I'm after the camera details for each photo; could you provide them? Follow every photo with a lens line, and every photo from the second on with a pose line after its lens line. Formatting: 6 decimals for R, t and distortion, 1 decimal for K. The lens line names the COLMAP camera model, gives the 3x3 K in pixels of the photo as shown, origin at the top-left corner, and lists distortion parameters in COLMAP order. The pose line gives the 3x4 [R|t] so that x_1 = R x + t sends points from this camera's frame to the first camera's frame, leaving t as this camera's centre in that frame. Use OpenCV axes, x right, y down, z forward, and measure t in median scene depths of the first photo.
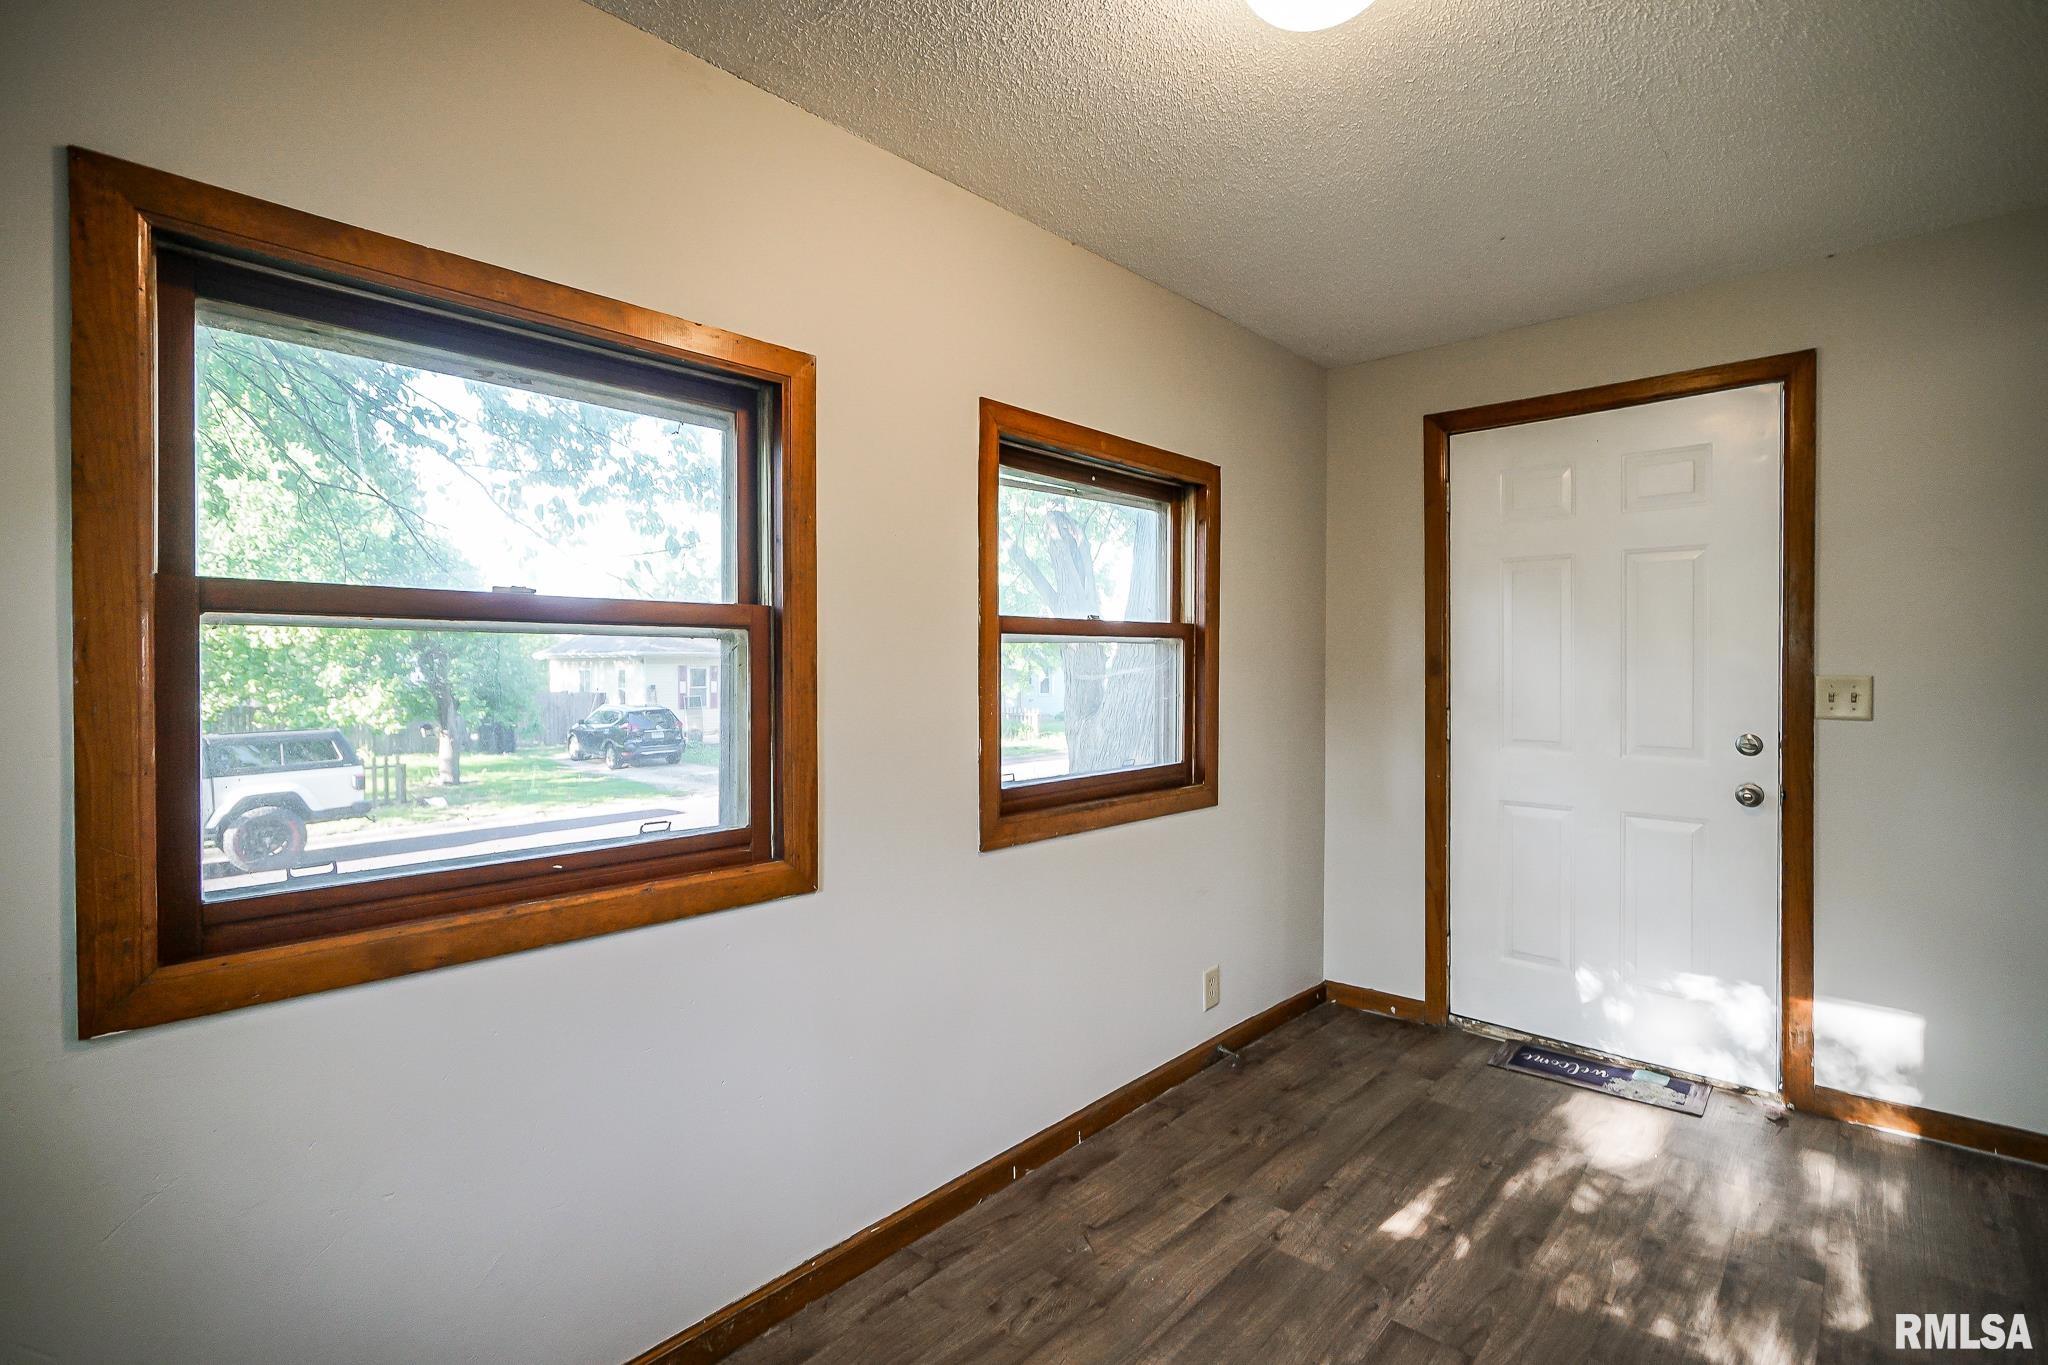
lens RADIAL K [[922.6, 0, 1024.0], [0, 922.6, 682.5], [0, 0, 1]] dist [0.001845, 0.000359]
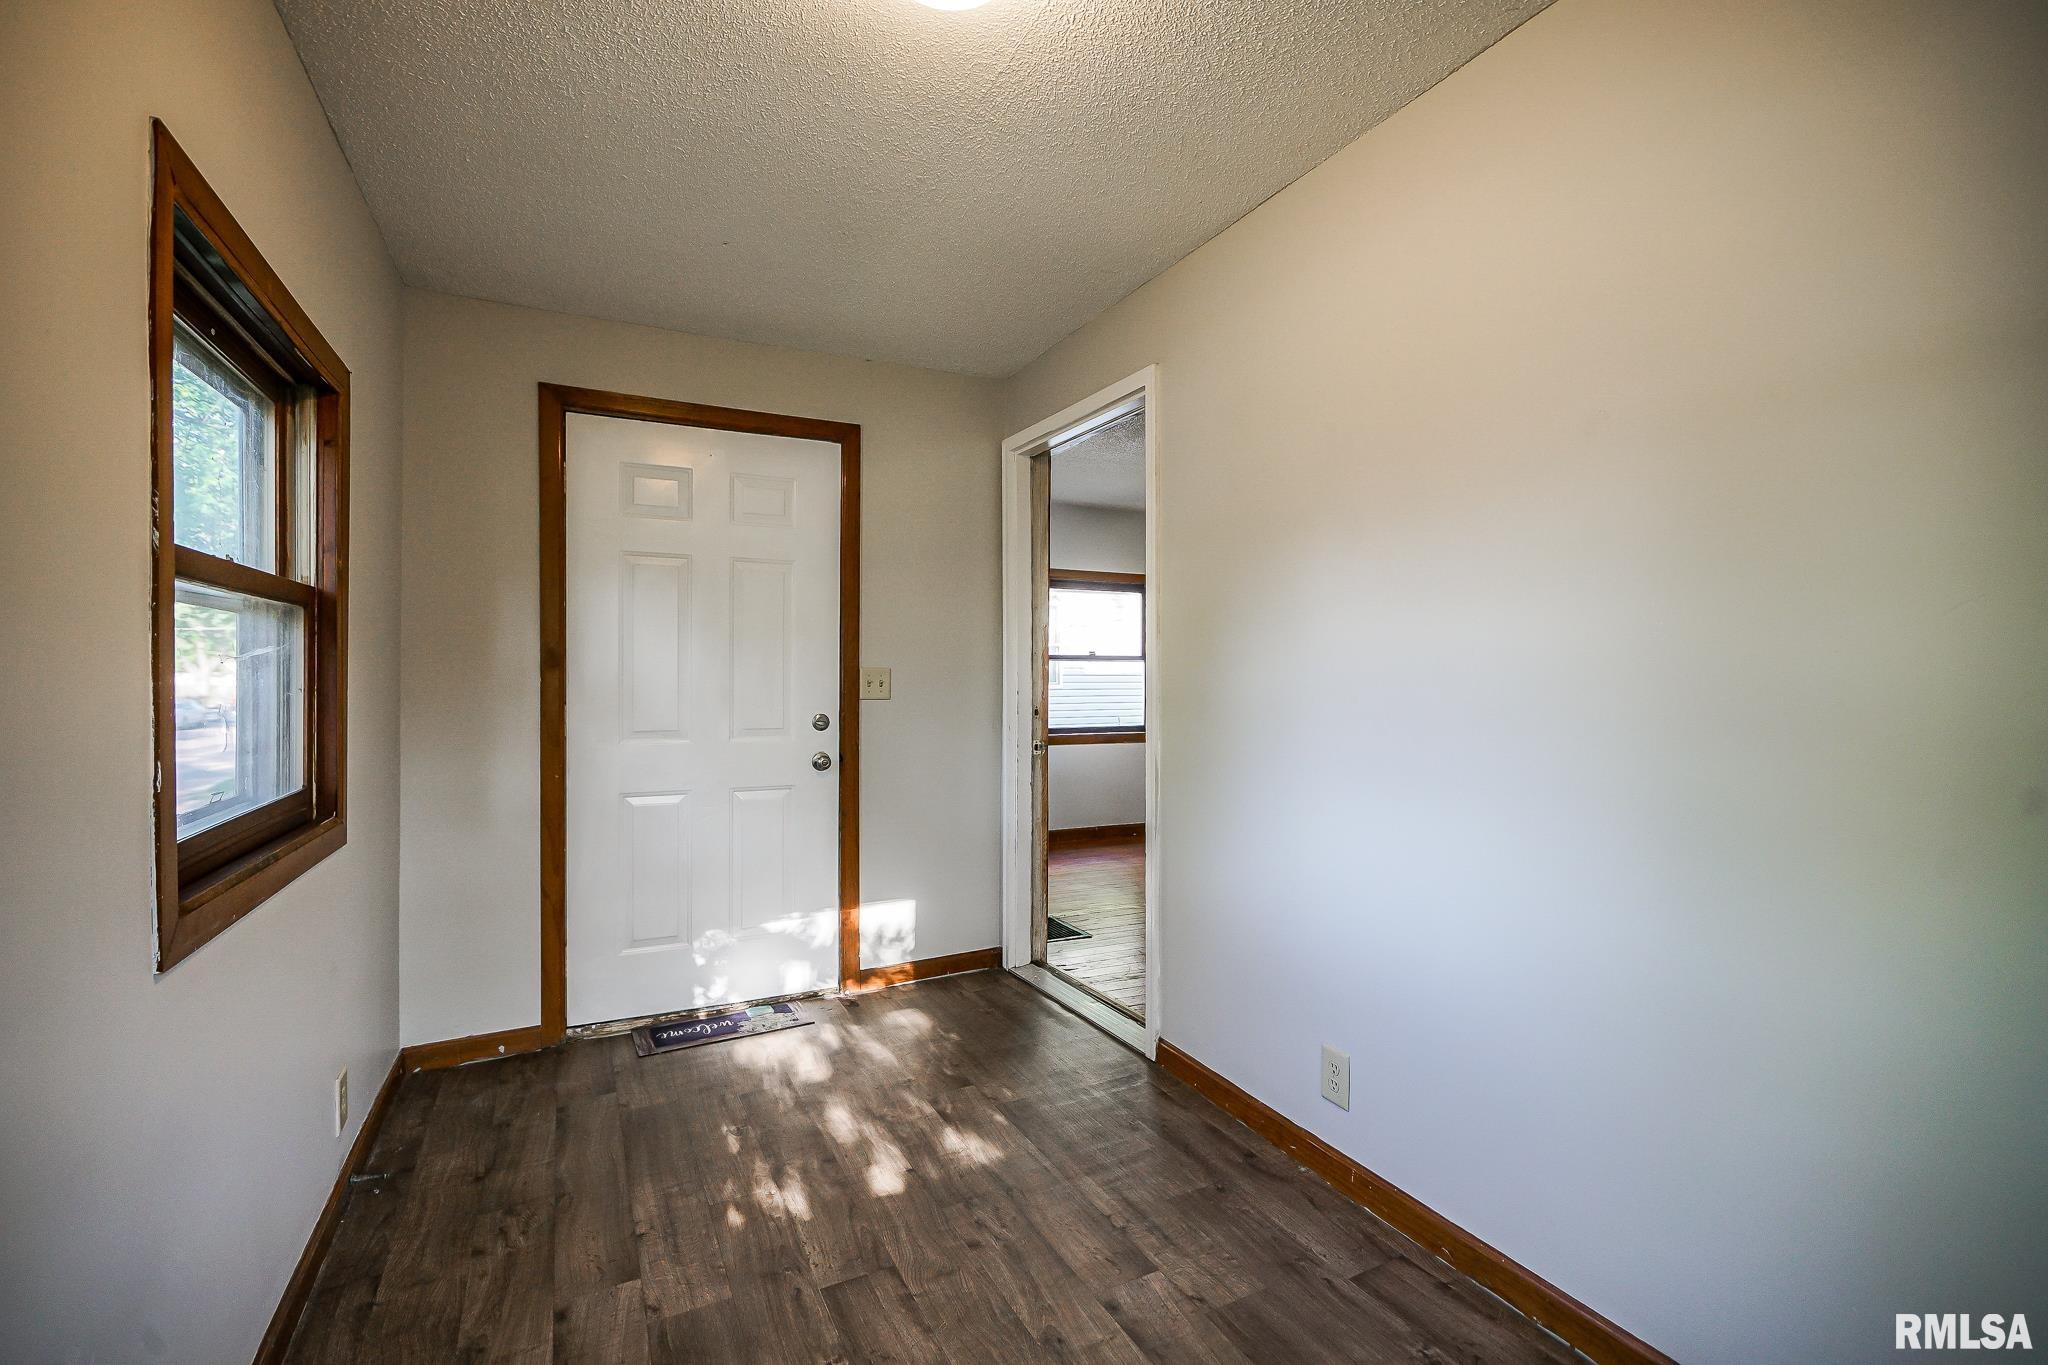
lens RADIAL K [[922.9, 0, 1026.4], [0, 922.9, 692.1], [0, 0, 1]] dist [-0.001034, -0.000232]
pose [[0.352163, -0.014076, 0.935833, -0.286491], [0.014985, 0.999844, 0.009399, 0.017114], [-0.935819, 0.010713, 0.352319, 0.262546]]
